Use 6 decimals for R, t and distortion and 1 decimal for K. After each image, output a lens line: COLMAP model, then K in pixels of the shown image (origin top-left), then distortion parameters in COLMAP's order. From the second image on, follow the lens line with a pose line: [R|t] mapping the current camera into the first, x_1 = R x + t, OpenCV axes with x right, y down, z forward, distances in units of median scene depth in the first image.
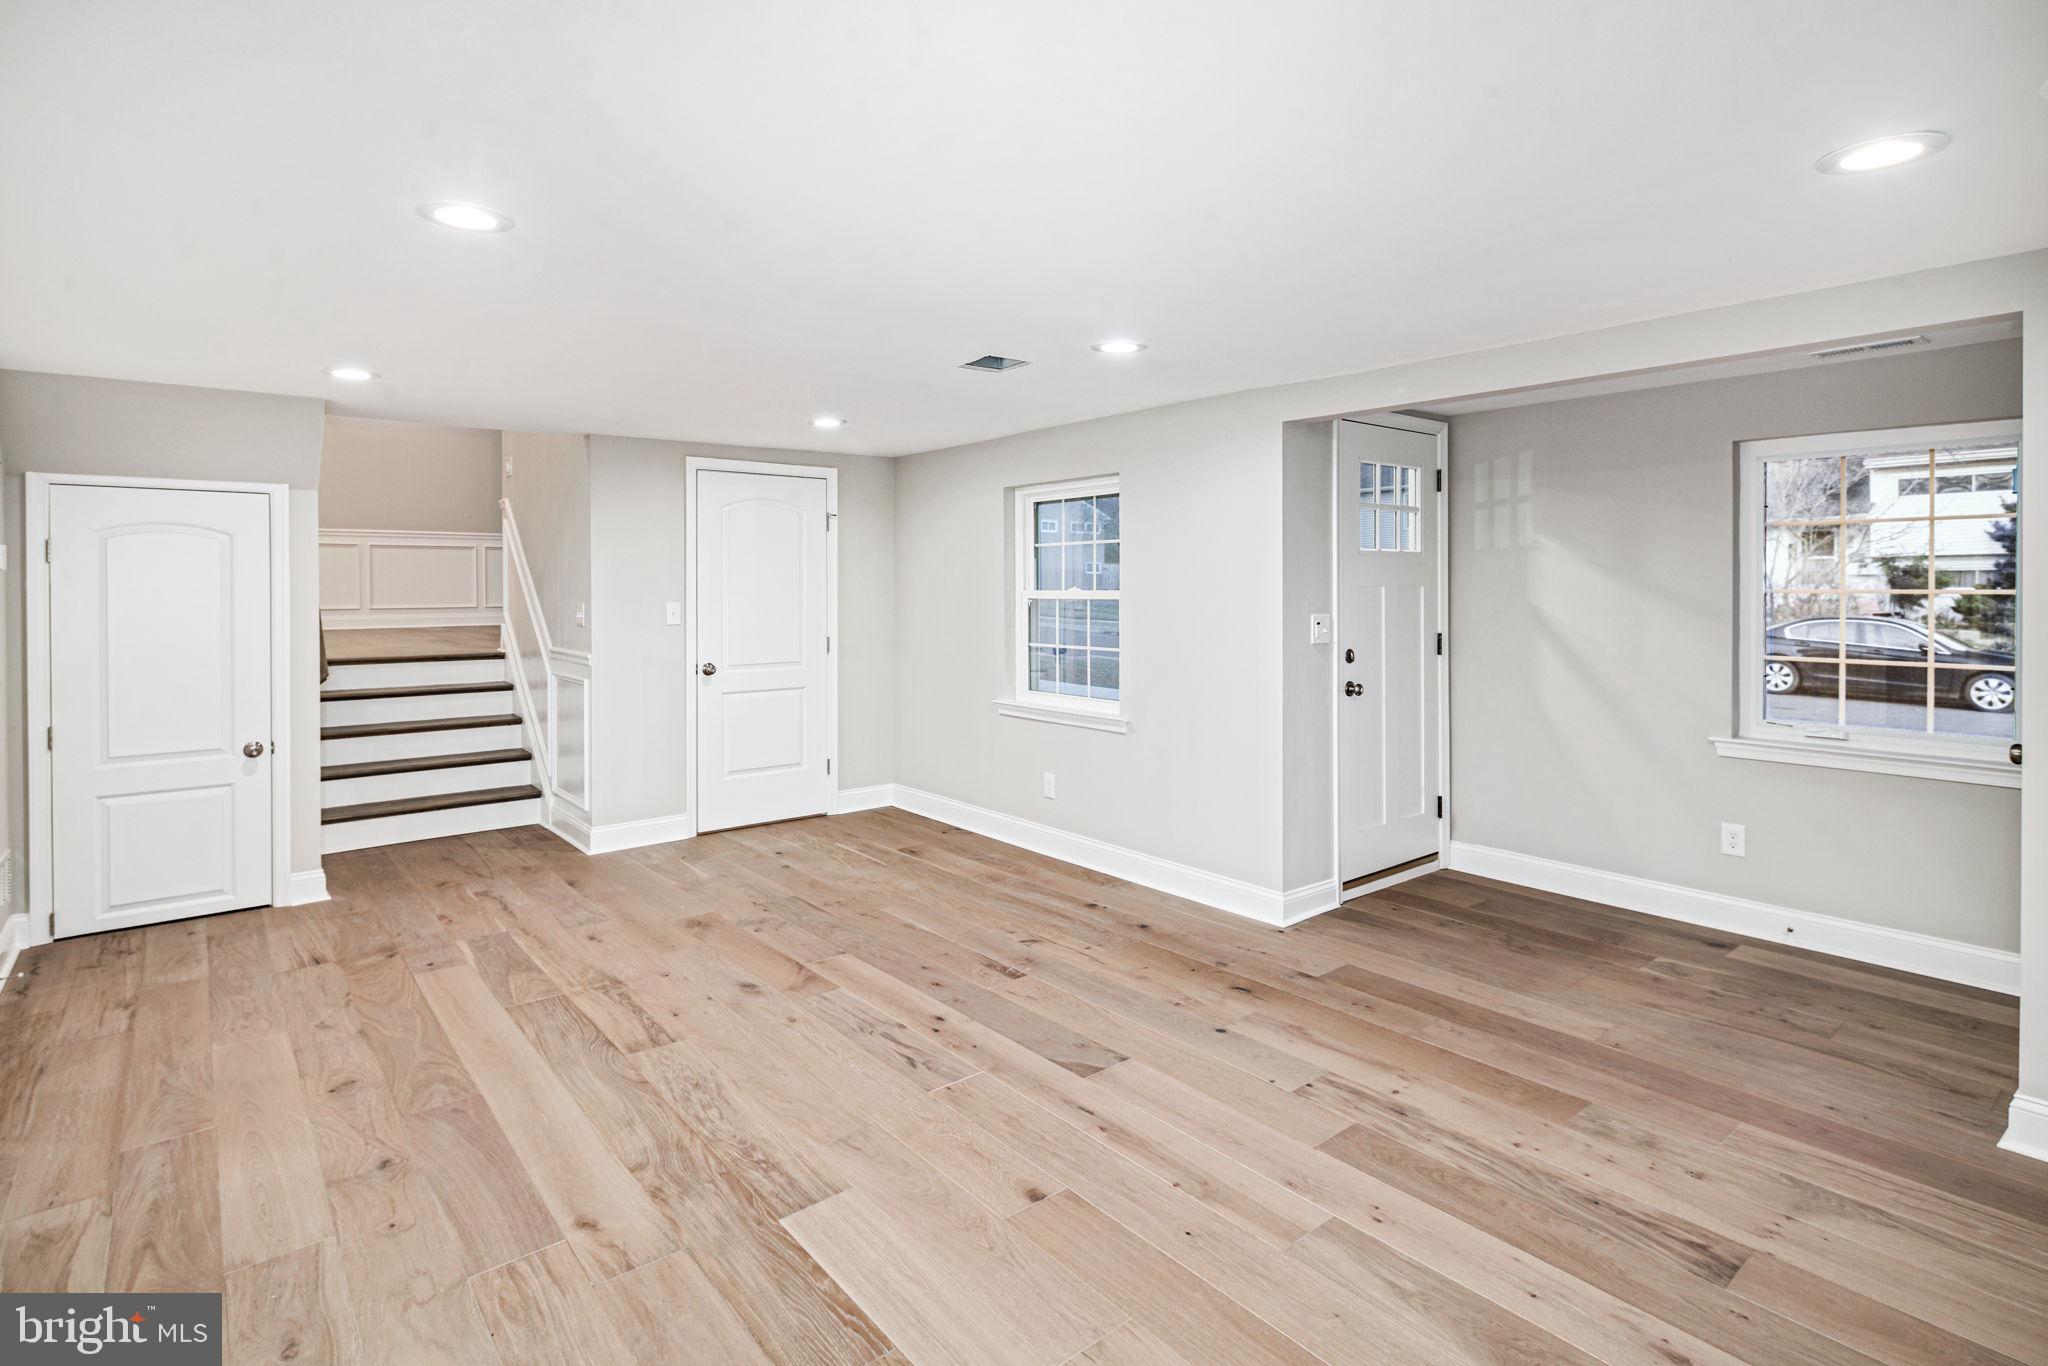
lens RADIAL K [[1000.4, 0, 1004.1], [0, 1000.4, 659.9], [0, 0, 1]] dist [0.002638, -0.001811]
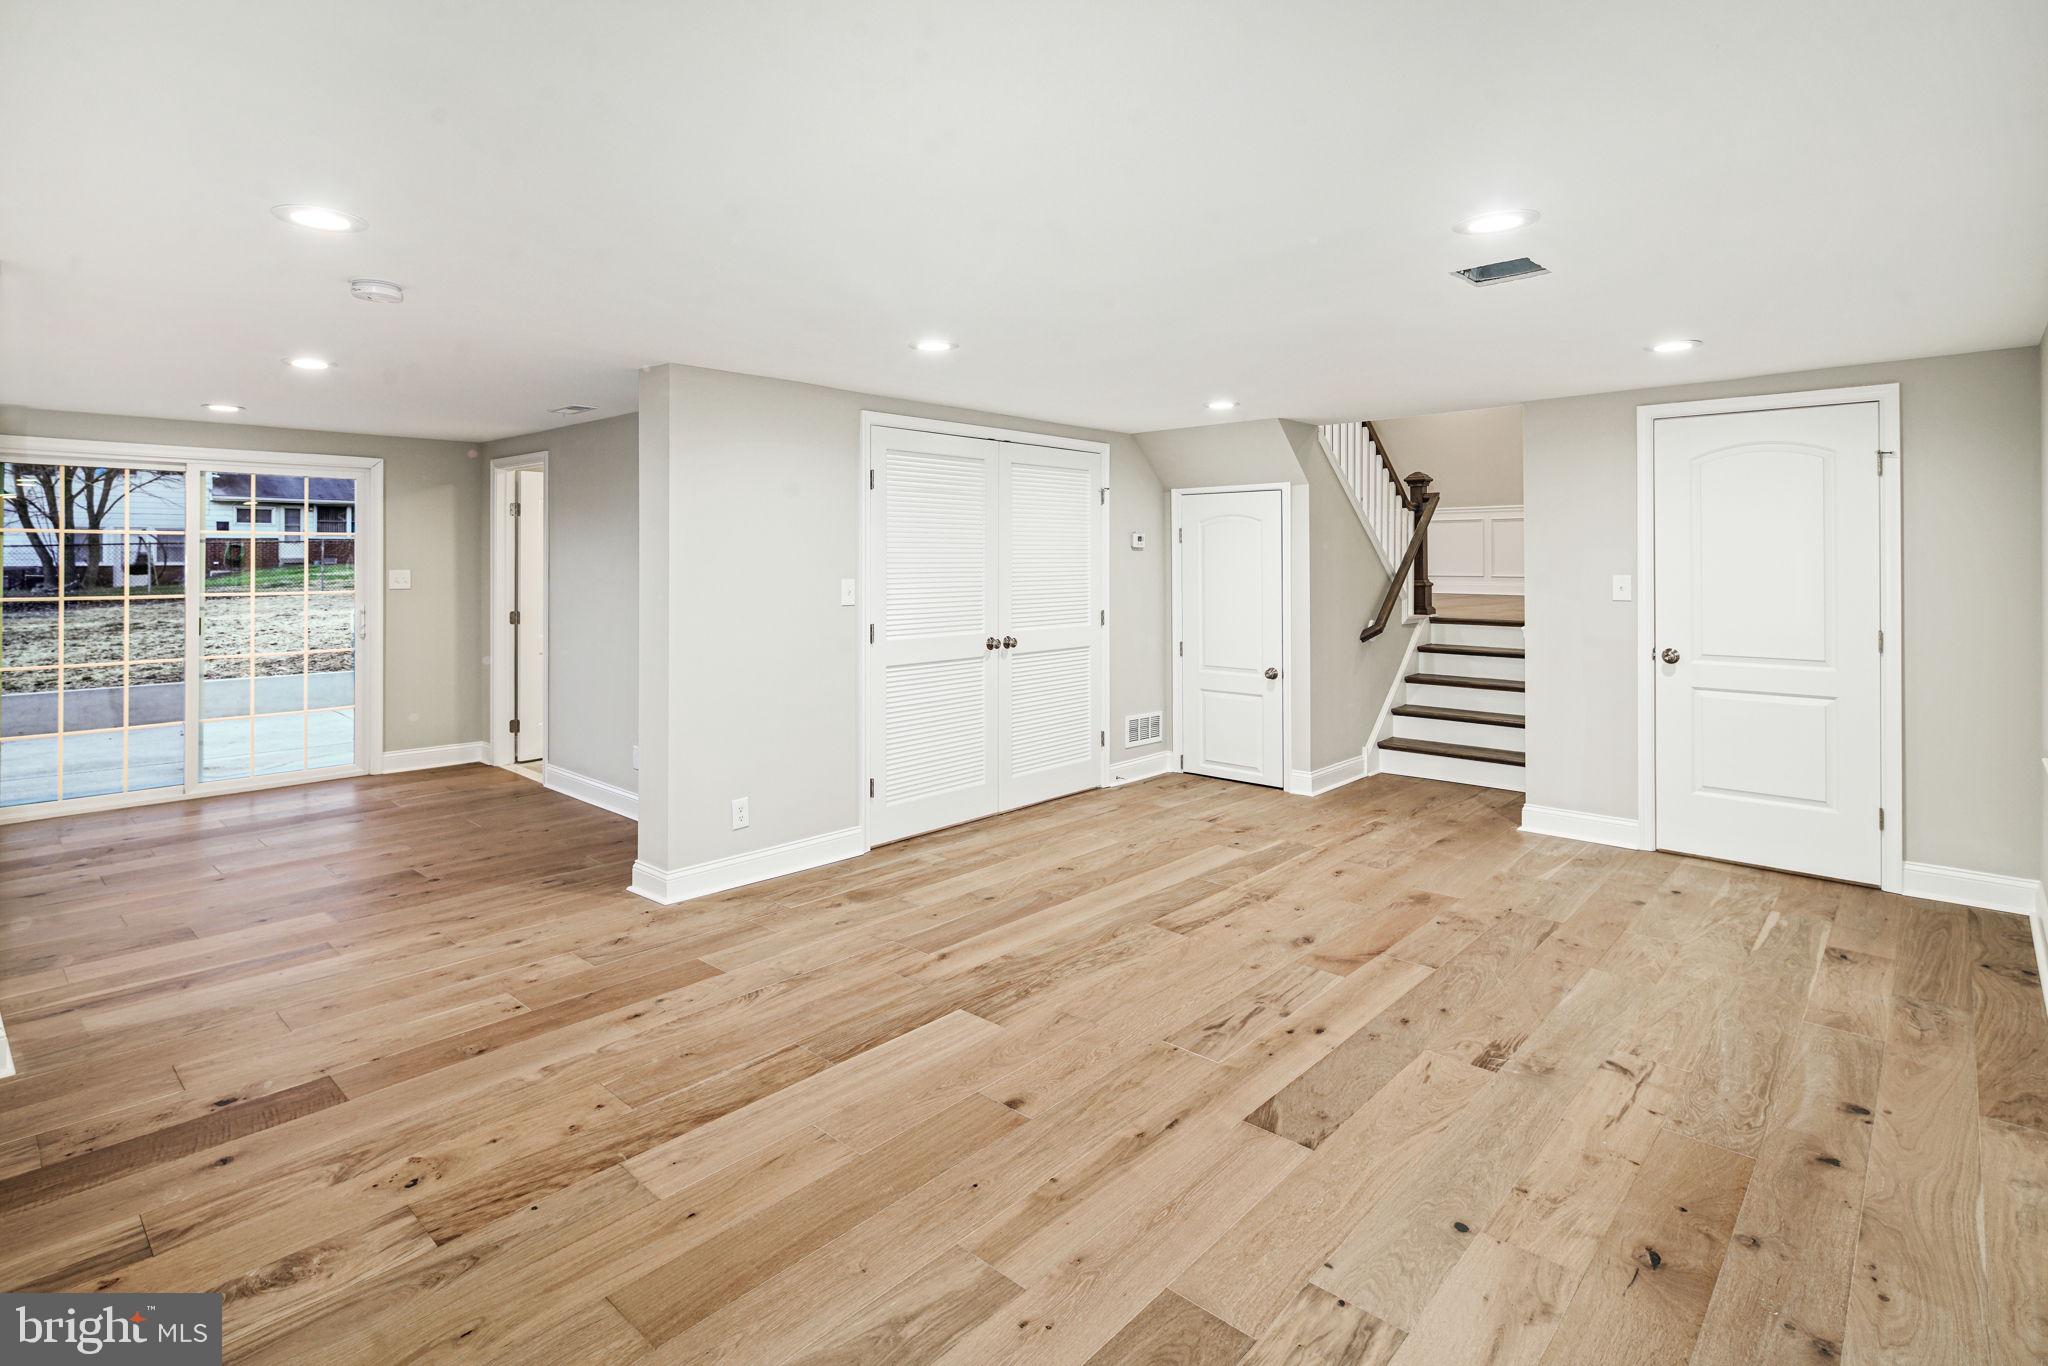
lens RADIAL K [[1000.4, 0, 1004.1], [0, 1000.4, 659.9], [0, 0, 1]] dist [0.002638, -0.001811]
pose [[0.149335, 0.103261, -0.983380, 0.834235], [-0.073429, 0.992944, 0.093114, -0.047454], [0.986056, 0.058303, 0.155864, 0.606852]]
